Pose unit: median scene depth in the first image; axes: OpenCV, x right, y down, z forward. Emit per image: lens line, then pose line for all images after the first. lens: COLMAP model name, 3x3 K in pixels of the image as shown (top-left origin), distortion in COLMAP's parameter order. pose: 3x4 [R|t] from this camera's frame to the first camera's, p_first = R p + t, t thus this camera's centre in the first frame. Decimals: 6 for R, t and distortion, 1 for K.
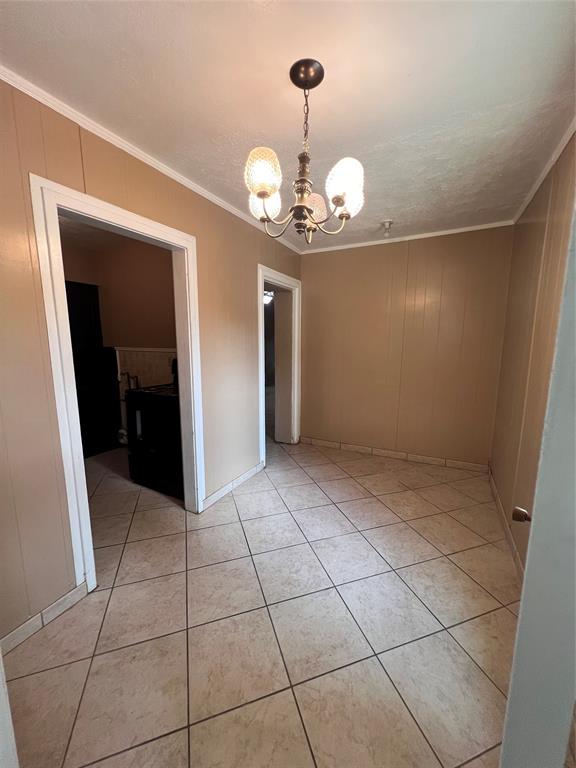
lens RADIAL K [[310.1, 0, 288.0], [0, 310.1, 384.0], [0, 0, 1]] dist [-0.002051, 0.000437]
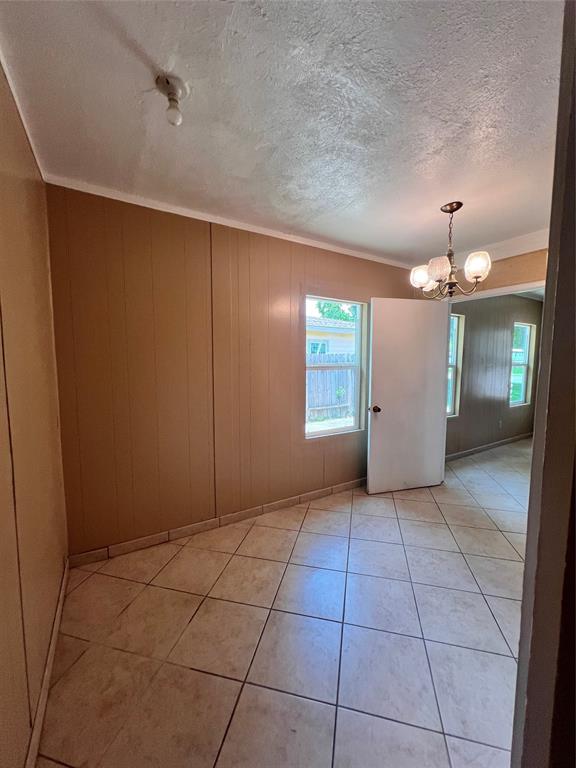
lens RADIAL K [[310.1, 0, 288.0], [0, 310.1, 384.0], [0, 0, 1]] dist [-0.002051, 0.000437]
pose [[-0.847586, -0.054958, 0.527804, -0.084545], [0.074547, 0.972428, 0.220969, -0.318353], [-0.525395, 0.226636, -0.820120, 2.026023]]
